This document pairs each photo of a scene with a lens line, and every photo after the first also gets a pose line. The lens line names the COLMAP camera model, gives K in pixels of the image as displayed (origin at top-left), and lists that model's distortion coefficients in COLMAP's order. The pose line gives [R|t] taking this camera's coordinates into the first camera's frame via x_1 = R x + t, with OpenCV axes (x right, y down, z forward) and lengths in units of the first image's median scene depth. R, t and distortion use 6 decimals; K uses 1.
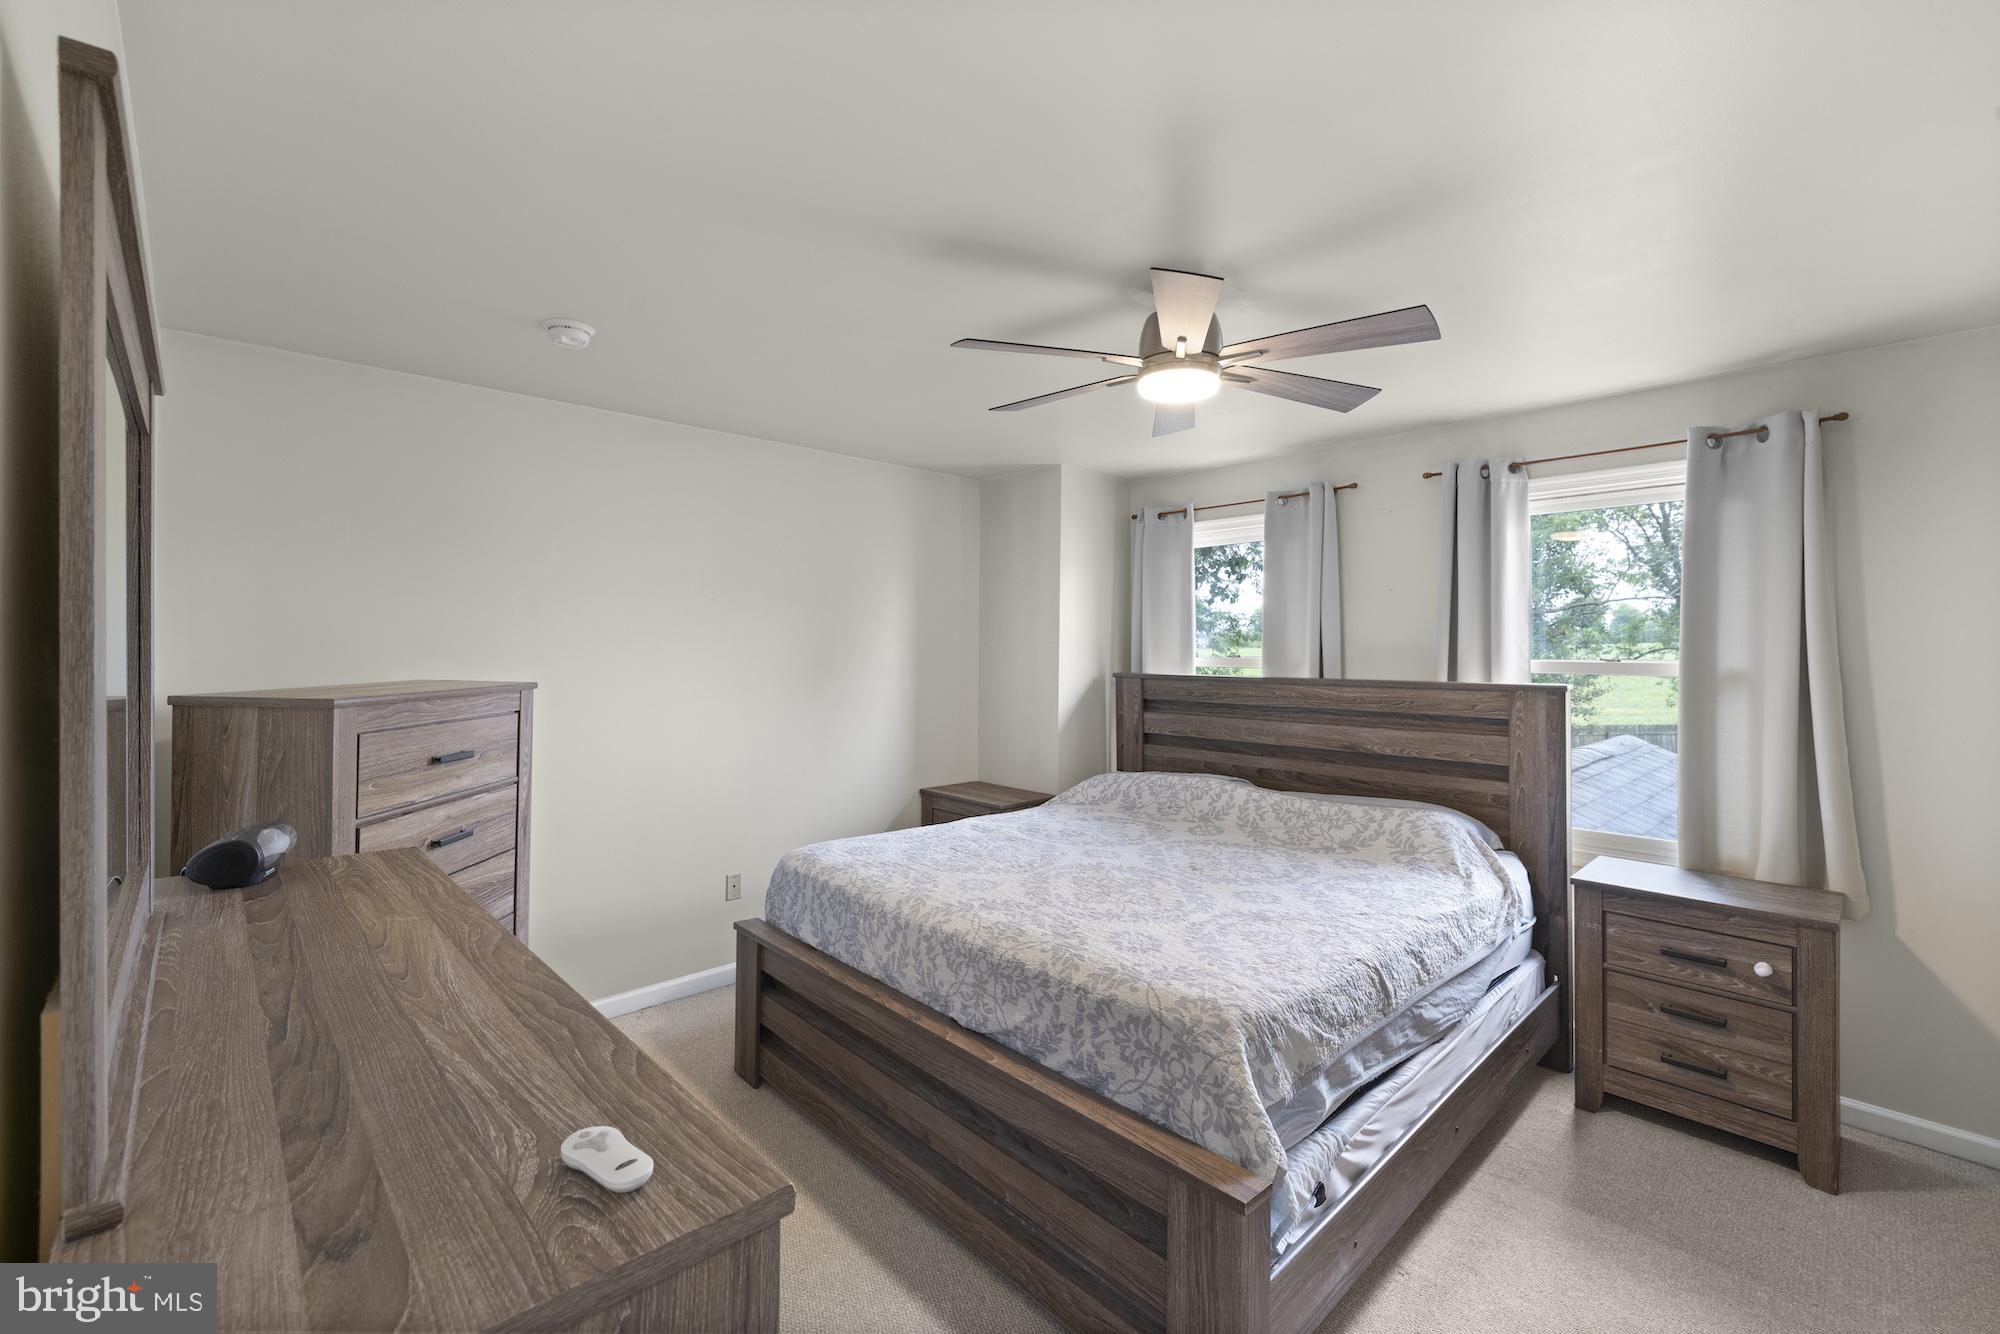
lens RADIAL K [[838.8, 0, 1002.9], [0, 838.8, 653.9], [0, 0, 1]] dist [0.003153, 0.001066]
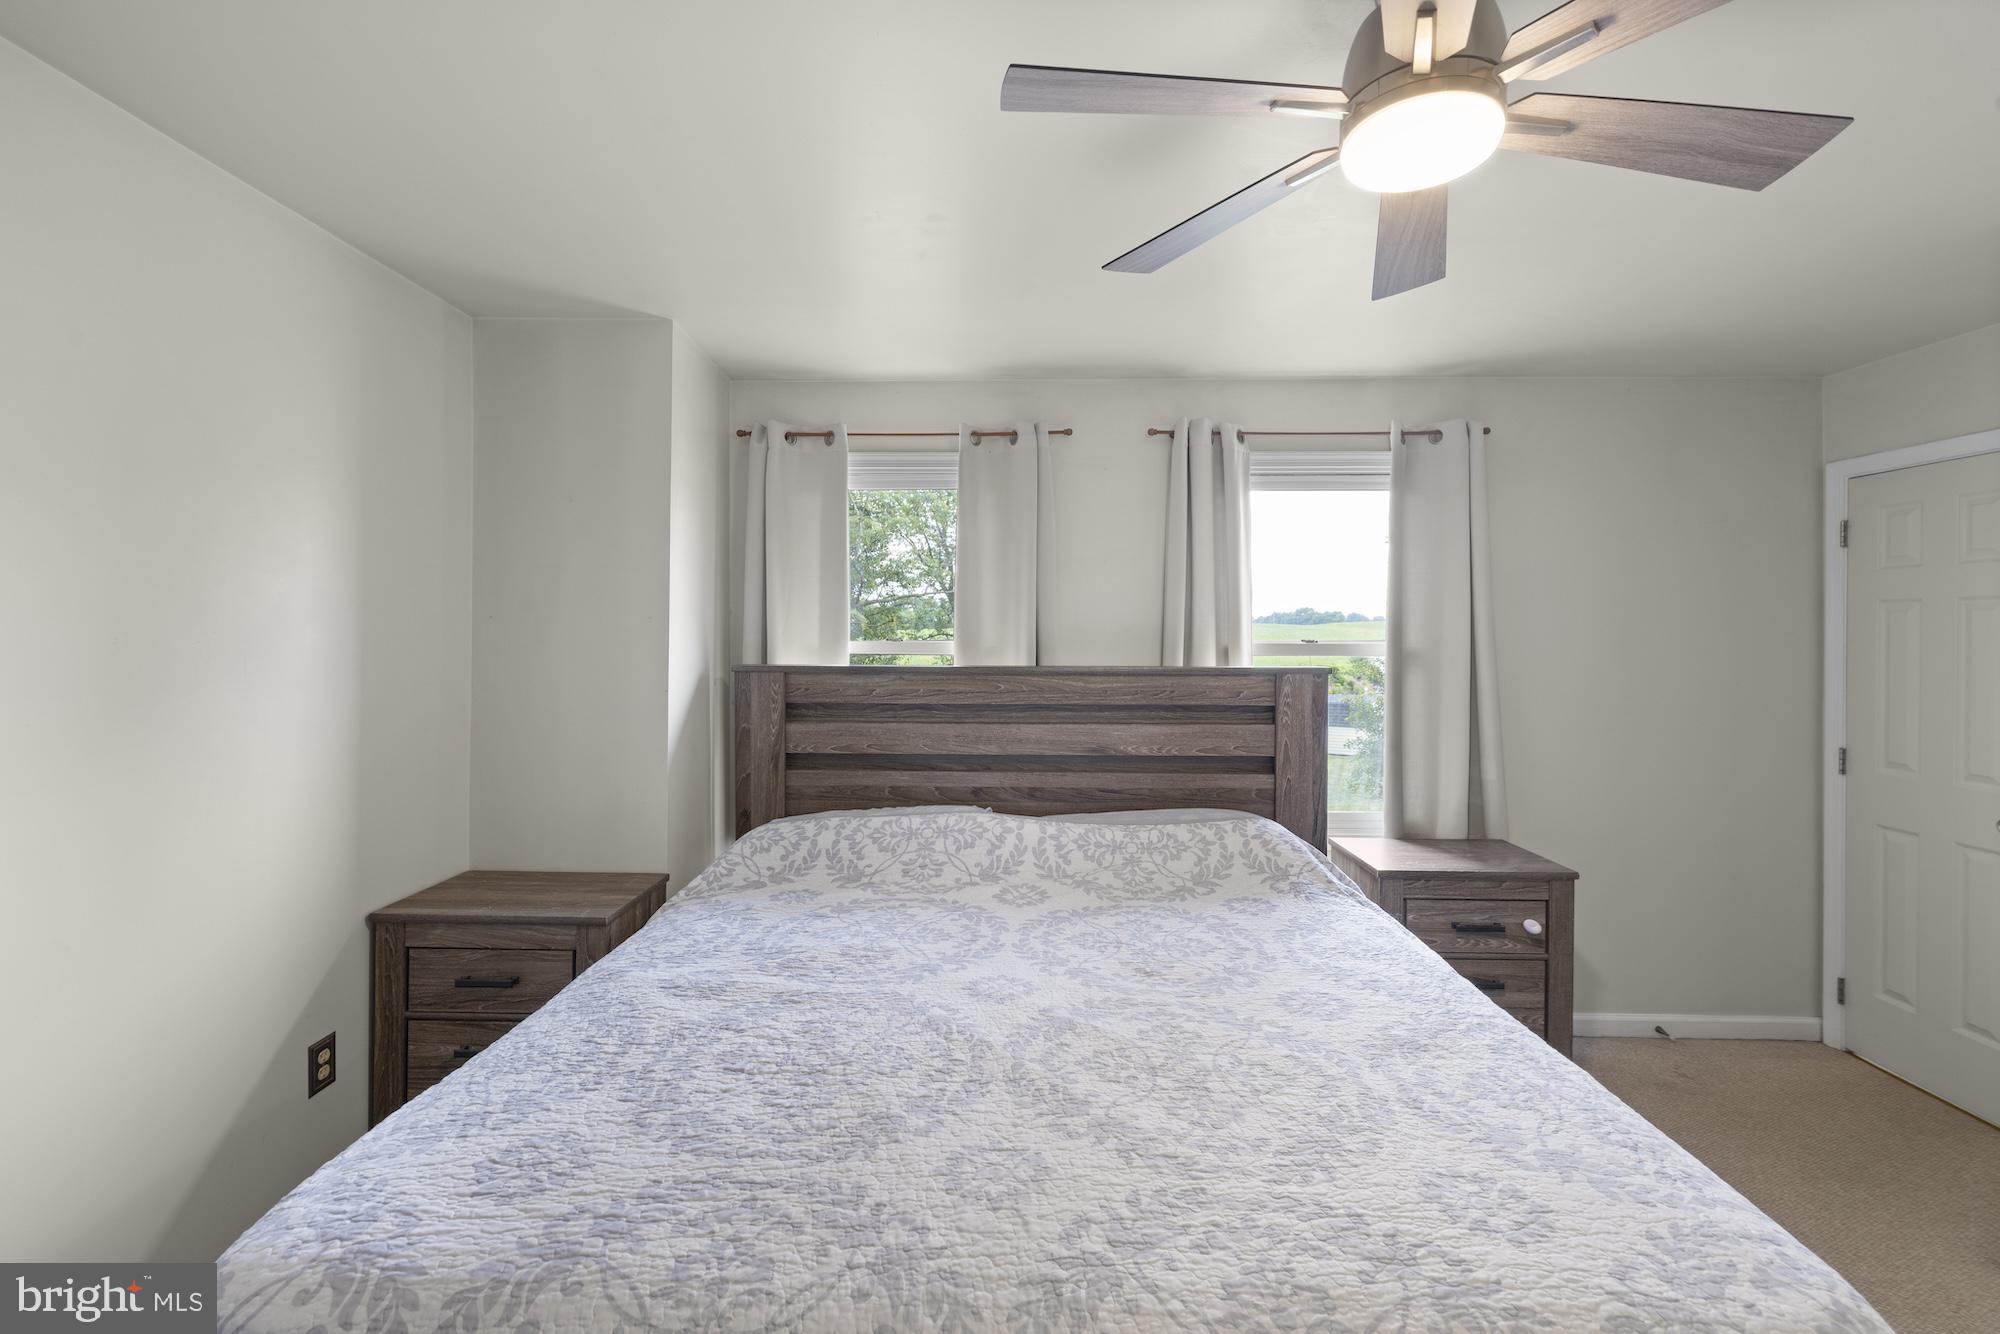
lens RADIAL K [[838.8, 0, 994.8], [0, 838.8, 639.4], [0, 0, 1]] dist [0.003153, 0.001066]
pose [[0.704086, -0.001223, 0.710113, -0.246685], [0.003362, 0.999993, -0.001611, 0.005323], [-0.710106, 0.003522, 0.704086, 0.526806]]
